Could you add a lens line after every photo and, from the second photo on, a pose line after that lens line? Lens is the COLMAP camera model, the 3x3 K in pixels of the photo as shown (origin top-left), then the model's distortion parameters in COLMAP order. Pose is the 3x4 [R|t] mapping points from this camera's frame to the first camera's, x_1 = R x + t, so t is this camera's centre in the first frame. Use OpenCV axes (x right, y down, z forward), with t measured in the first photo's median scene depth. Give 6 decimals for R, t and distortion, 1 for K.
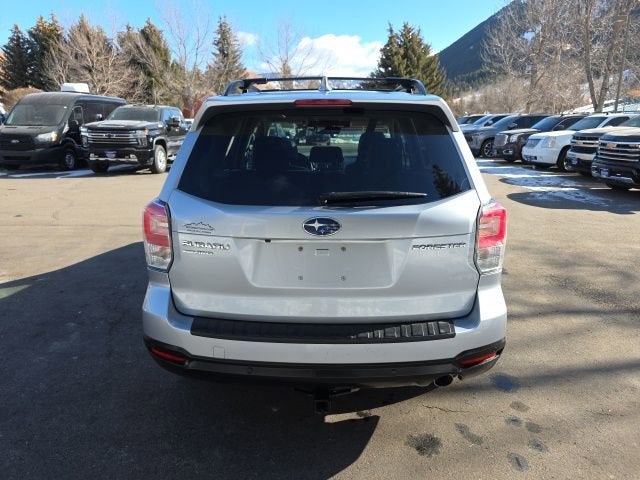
lens RADIAL K [[445.2, 0, 318.7], [0, 445.2, 249.3], [0, 0, 1]] dist [0.032806, -0.024505]
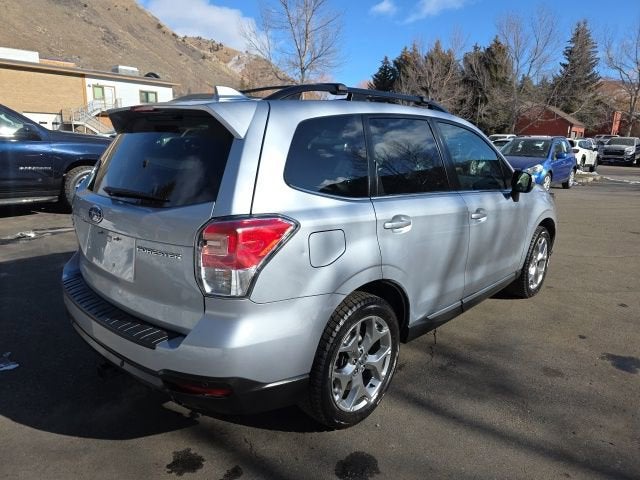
lens RADIAL K [[445.2, 0, 325.3], [0, 445.2, 245.3], [0, 0, 1]] dist [0.032806, -0.024505]
pose [[0.768201, 0.161409, -0.619528, 0.398499], [-0.185861, 0.982247, 0.025446, -0.044100], [0.612636, 0.095598, 0.784562, 0.134546]]
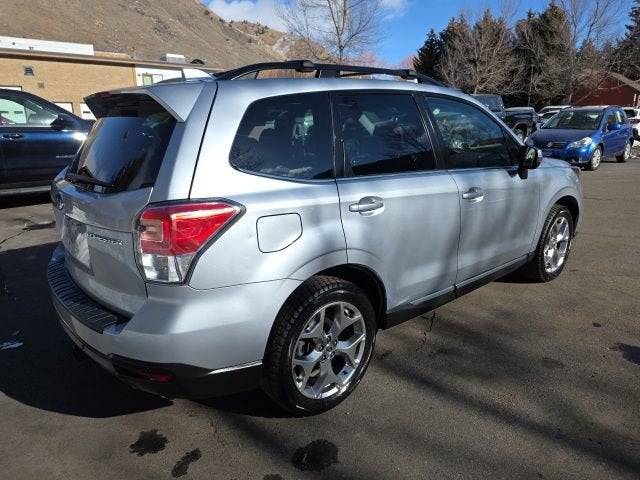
lens RADIAL K [[445.2, 0, 320.5], [0, 445.2, 240.0], [0, 0, 1]] dist [0.032806, -0.024505]
pose [[0.695260, 0.176279, -0.696807, 0.430819], [-0.172712, 0.982028, 0.076105, -0.054969], [0.697699, 0.067434, 0.713210, 0.175498]]
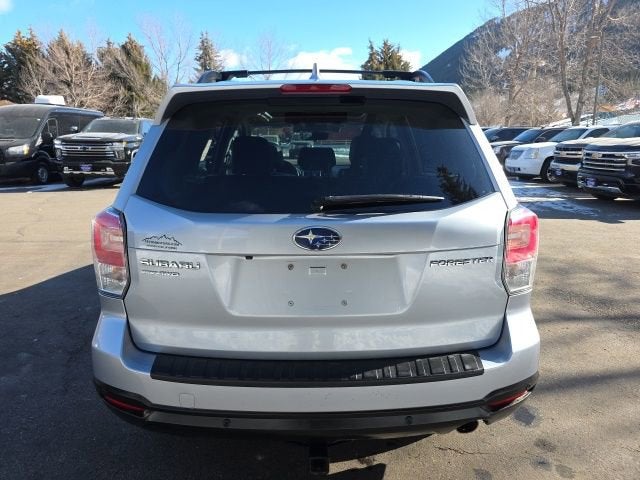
lens RADIAL K [[445.2, 0, 322.7], [0, 445.2, 243.6], [0, 0, 1]] dist [0.032806, -0.024505]
pose [[0.998906, -0.011804, 0.045258, -0.005030], [0.013728, 0.999005, -0.042436, -0.002242], [-0.044712, 0.043011, 0.998074, 0.053752]]
